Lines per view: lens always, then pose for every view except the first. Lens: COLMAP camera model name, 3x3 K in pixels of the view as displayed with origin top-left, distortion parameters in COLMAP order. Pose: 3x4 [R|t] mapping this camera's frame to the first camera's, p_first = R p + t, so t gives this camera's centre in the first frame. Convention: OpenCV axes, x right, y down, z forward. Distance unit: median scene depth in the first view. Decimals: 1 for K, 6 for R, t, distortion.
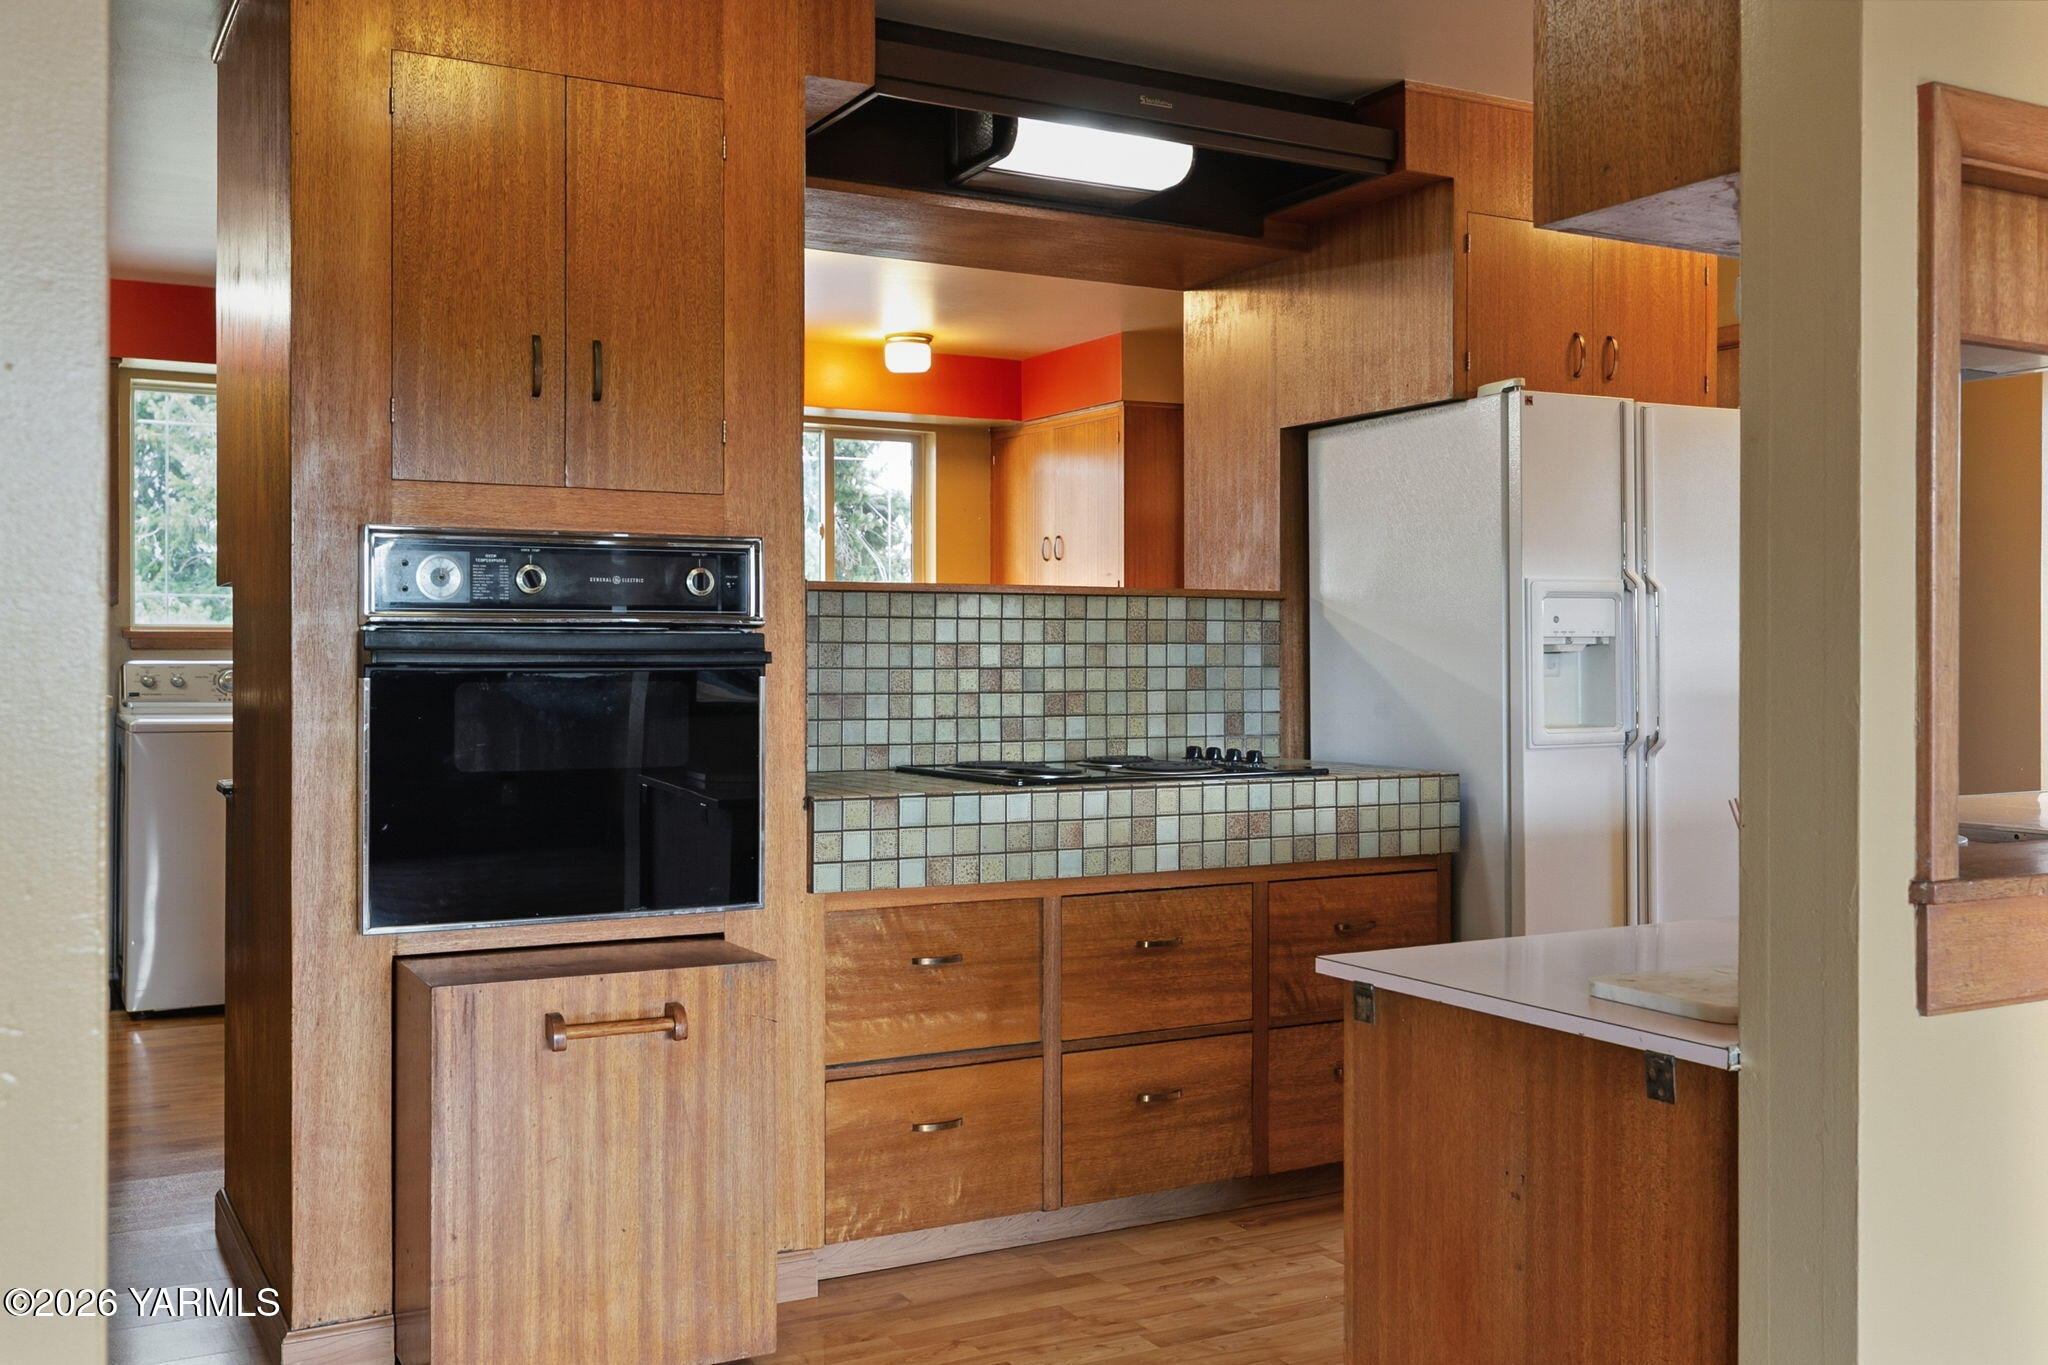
lens RADIAL K [[1909.4, 0, 1031.9], [0, 1909.4, 668.2], [0, 0, 1]] dist [0.078405, 0.000000]
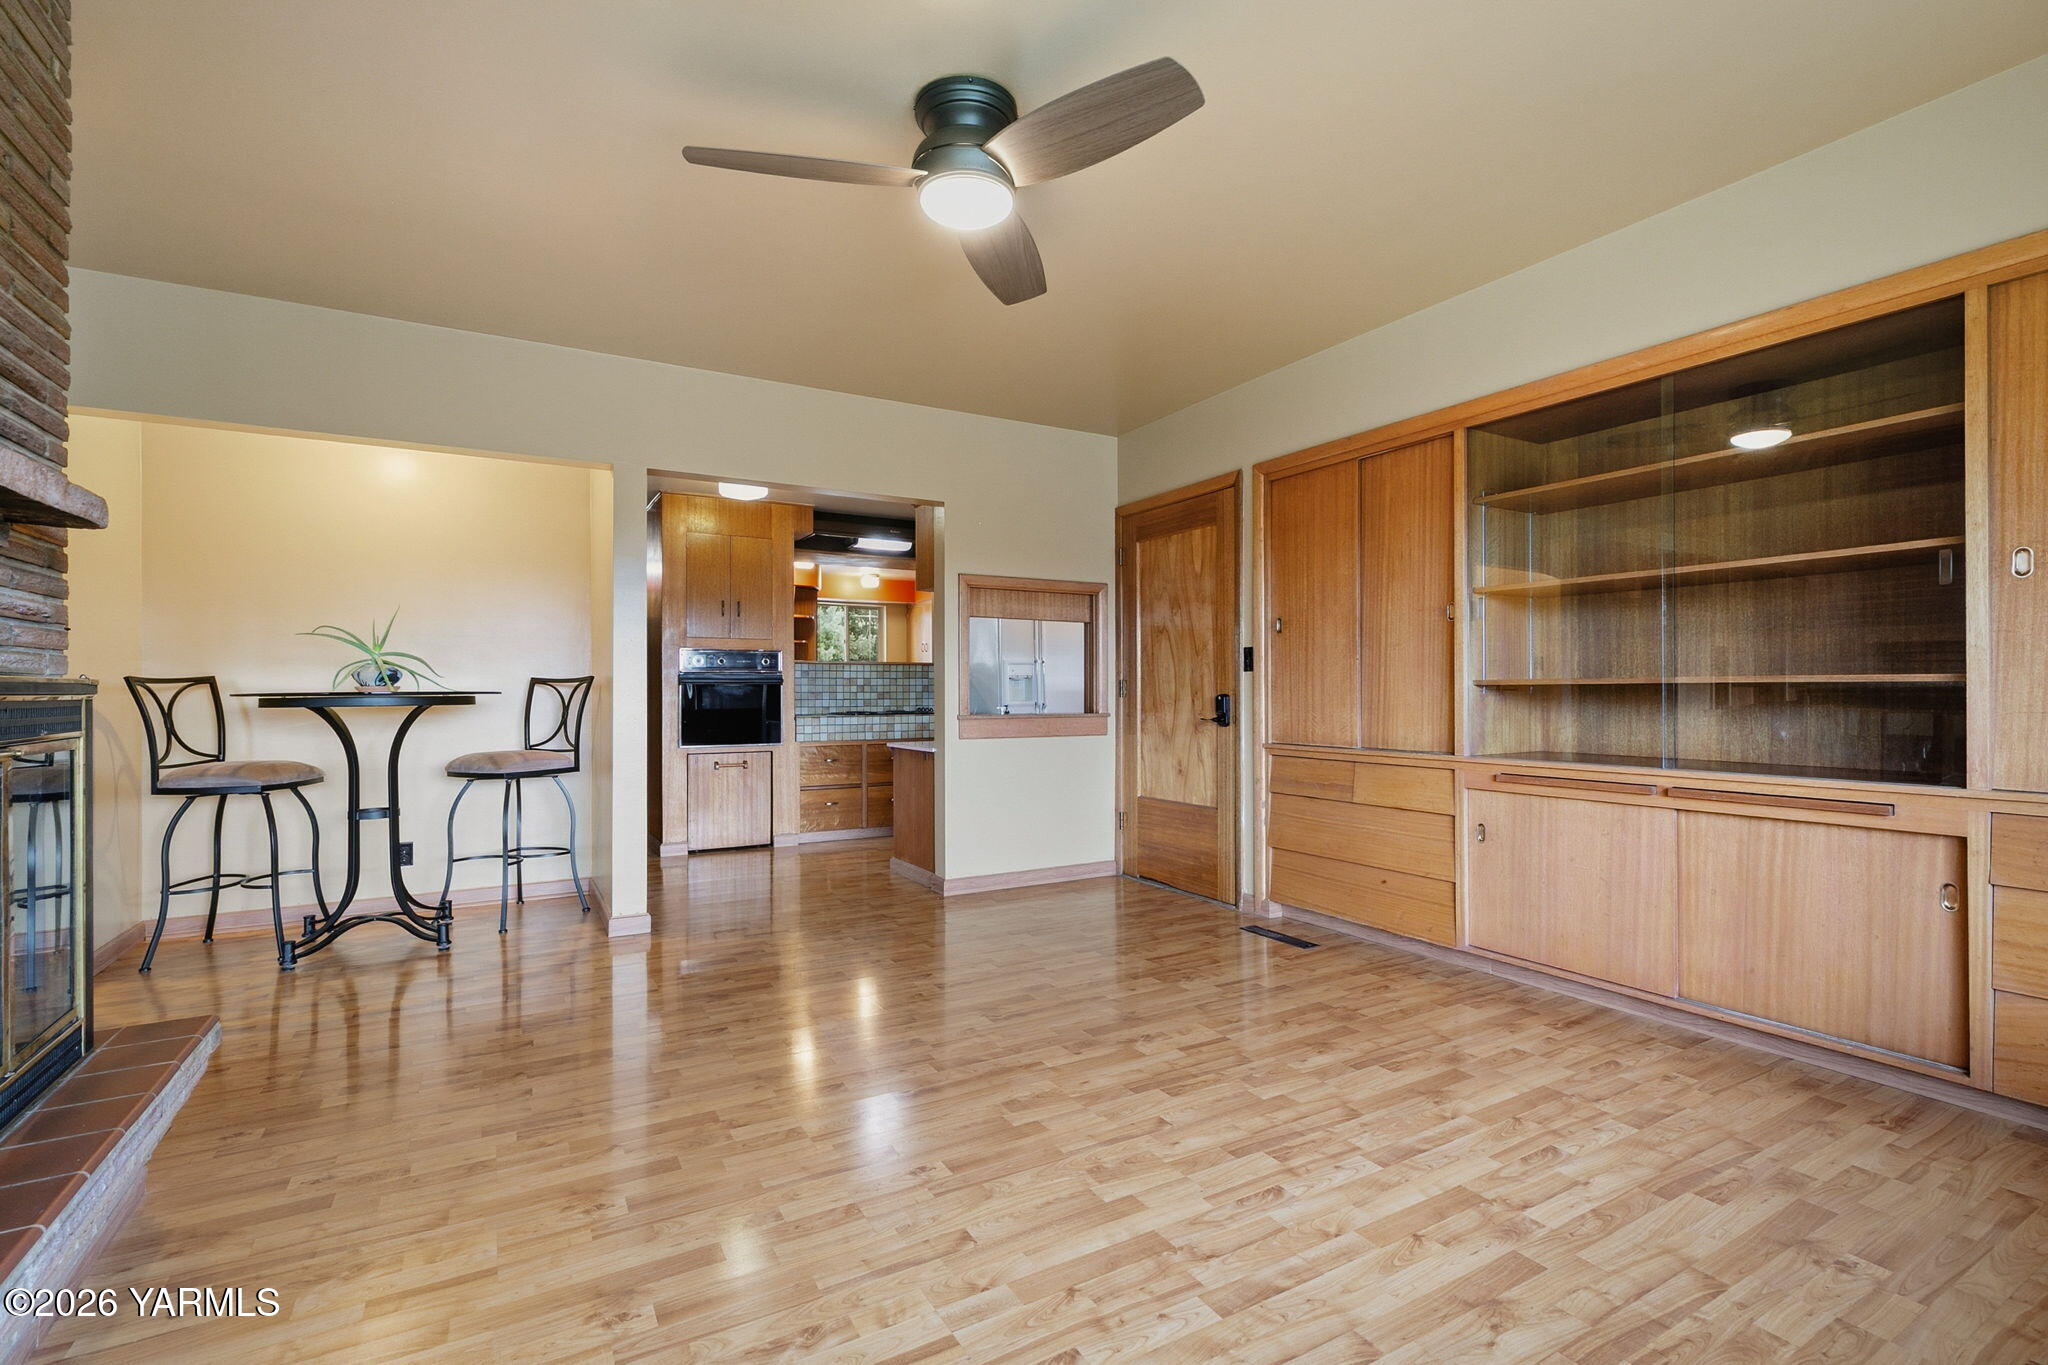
lens RADIAL K [[926.6, 0, 1025.5], [0, 926.6, 686.3], [0, 0, 1]] dist [0.009785, -0.000721]
pose [[0.999920, -0.003975, 0.012034, 0.286609], [0.004136, 0.999901, -0.013447, 0.028681], [-0.011979, 0.013496, 0.999837, -0.774738]]
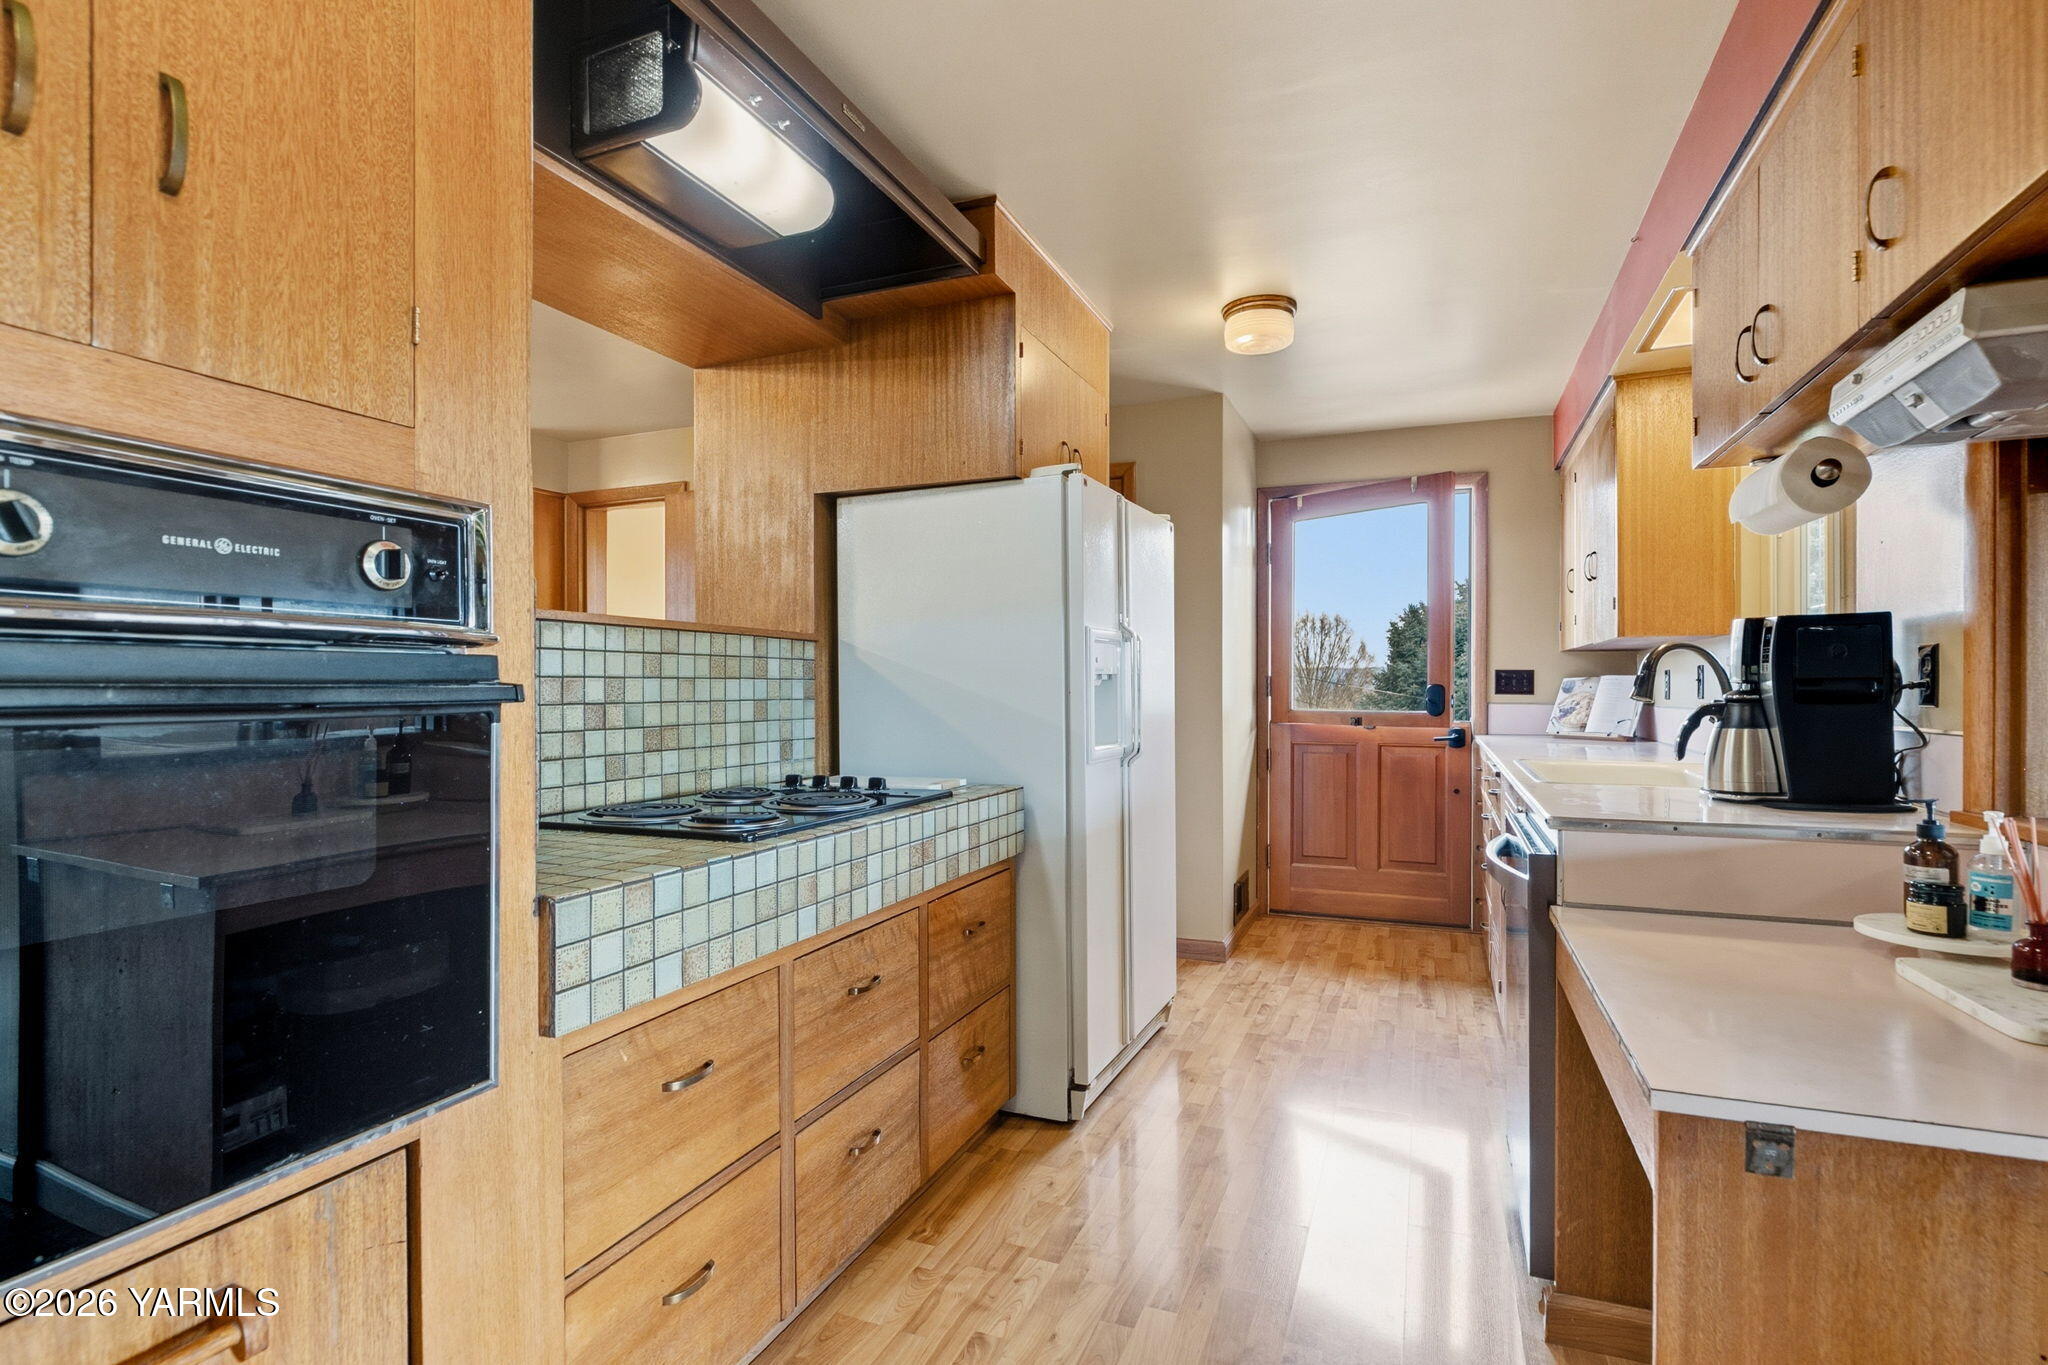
lens RADIAL K [[1000.5, 0, 1028.4], [0, 1000.5, 695.3], [0, 0, 1]] dist [0.000855, 0.002869]
pose [[0.777865, -0.005616, 0.628406, -0.179976], [0.006655, 0.999978, 0.000699, -0.003159], [-0.628396, 0.003638, 0.777885, 0.535840]]
